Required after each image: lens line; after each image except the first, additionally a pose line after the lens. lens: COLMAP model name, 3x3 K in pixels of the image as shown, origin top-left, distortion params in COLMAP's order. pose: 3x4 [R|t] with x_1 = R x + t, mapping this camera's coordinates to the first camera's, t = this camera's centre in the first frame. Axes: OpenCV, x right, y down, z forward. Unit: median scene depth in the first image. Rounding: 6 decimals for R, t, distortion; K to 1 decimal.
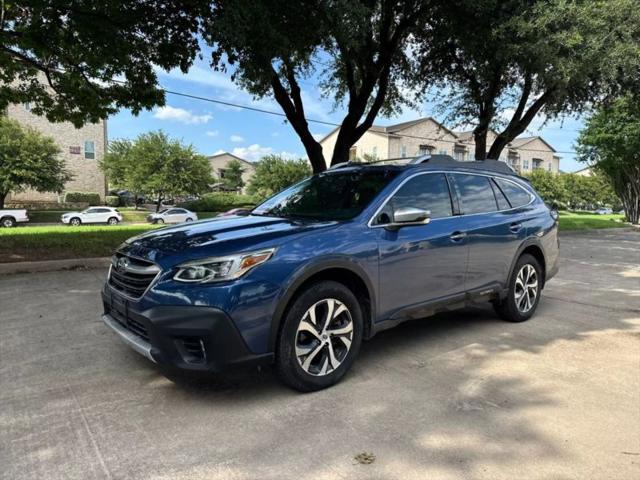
lens RADIAL K [[448.9, 0, 324.6], [0, 448.9, 240.8], [0, 0, 1]] dist [0.037325, -0.045352]
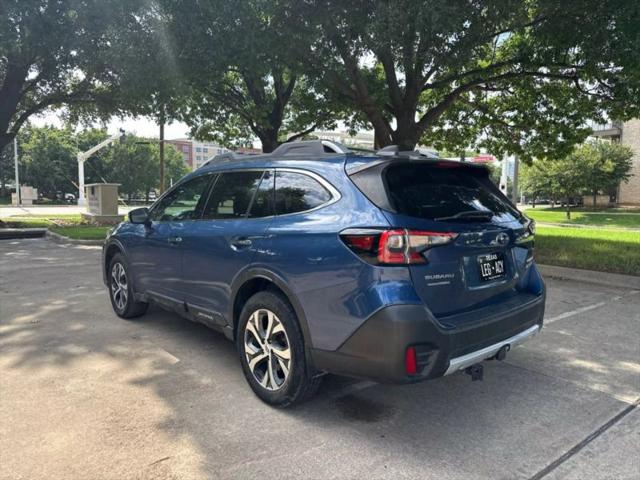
lens RADIAL K [[448.9, 0, 318.5], [0, 448.9, 242.9], [0, 0, 1]] dist [0.037325, -0.045352]
pose [[0.021152, 0.076035, -0.996881, 0.461243], [-0.088549, 0.993328, 0.073886, -0.043615], [0.995847, 0.086710, 0.027744, 0.525491]]
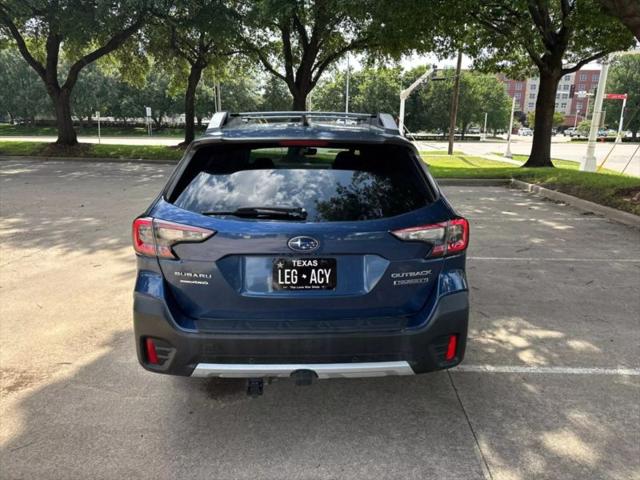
lens RADIAL K [[448.9, 0, 320.8], [0, 448.9, 240.4], [0, 0, 1]] dist [0.037325, -0.045352]
pose [[-0.623479, 0.159919, -0.765311, 0.334344], [-0.087350, 0.958482, 0.271446, -0.104608], [0.776946, 0.236091, -0.583624, 0.814640]]
